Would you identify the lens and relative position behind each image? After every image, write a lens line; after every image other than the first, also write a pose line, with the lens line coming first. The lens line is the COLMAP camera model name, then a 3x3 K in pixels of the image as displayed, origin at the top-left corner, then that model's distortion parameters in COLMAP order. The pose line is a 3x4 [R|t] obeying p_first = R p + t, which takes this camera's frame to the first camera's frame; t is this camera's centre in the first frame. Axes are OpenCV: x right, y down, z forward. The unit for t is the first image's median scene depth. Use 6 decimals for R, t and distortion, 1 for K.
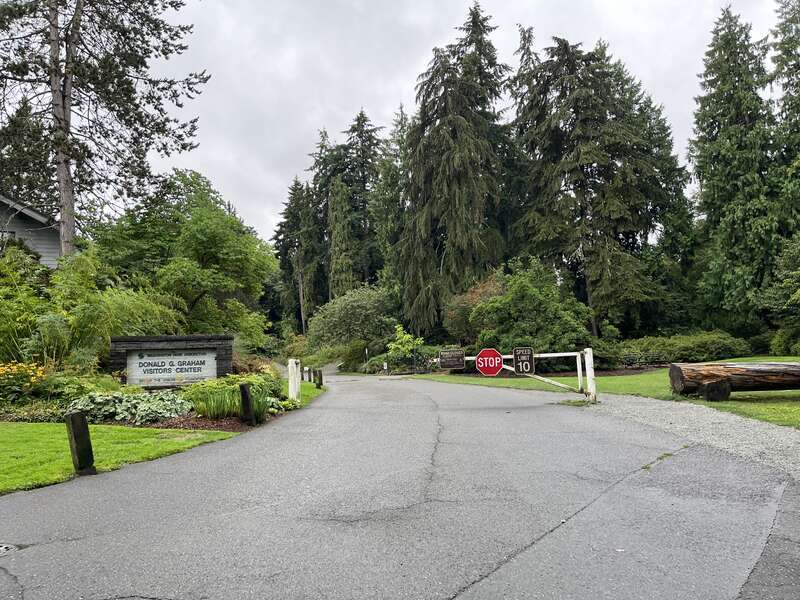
lens RADIAL K [[621.2, 0, 400.0], [0, 621.2, 300.0], [0, 0, 1]] dist [0.070208, -0.089894]
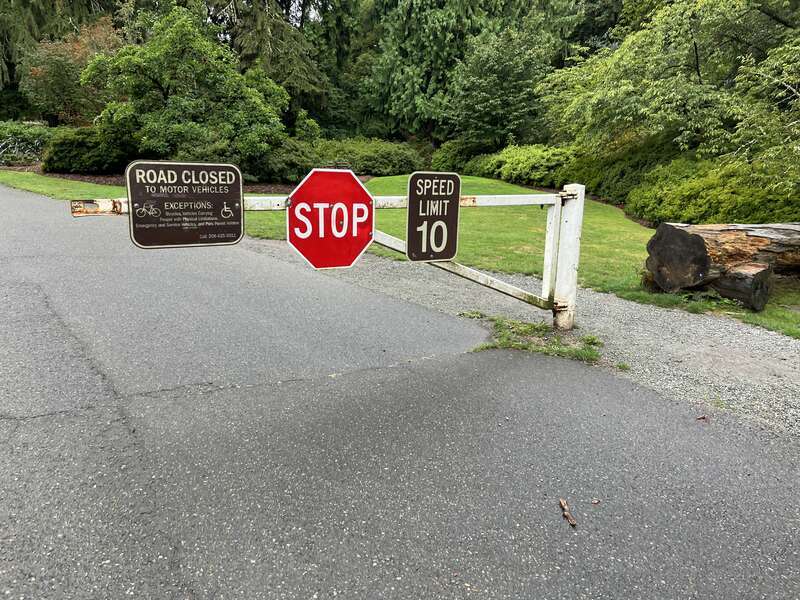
lens RADIAL K [[621.2, 0, 400.0], [0, 621.2, 300.0], [0, 0, 1]] dist [0.070208, -0.089894]
pose [[0.816630, -0.054892, 0.574545, 0.009034], [-0.131820, 0.951417, 0.278261, 0.027971], [-0.561906, -0.302973, 0.769720, 0.387634]]
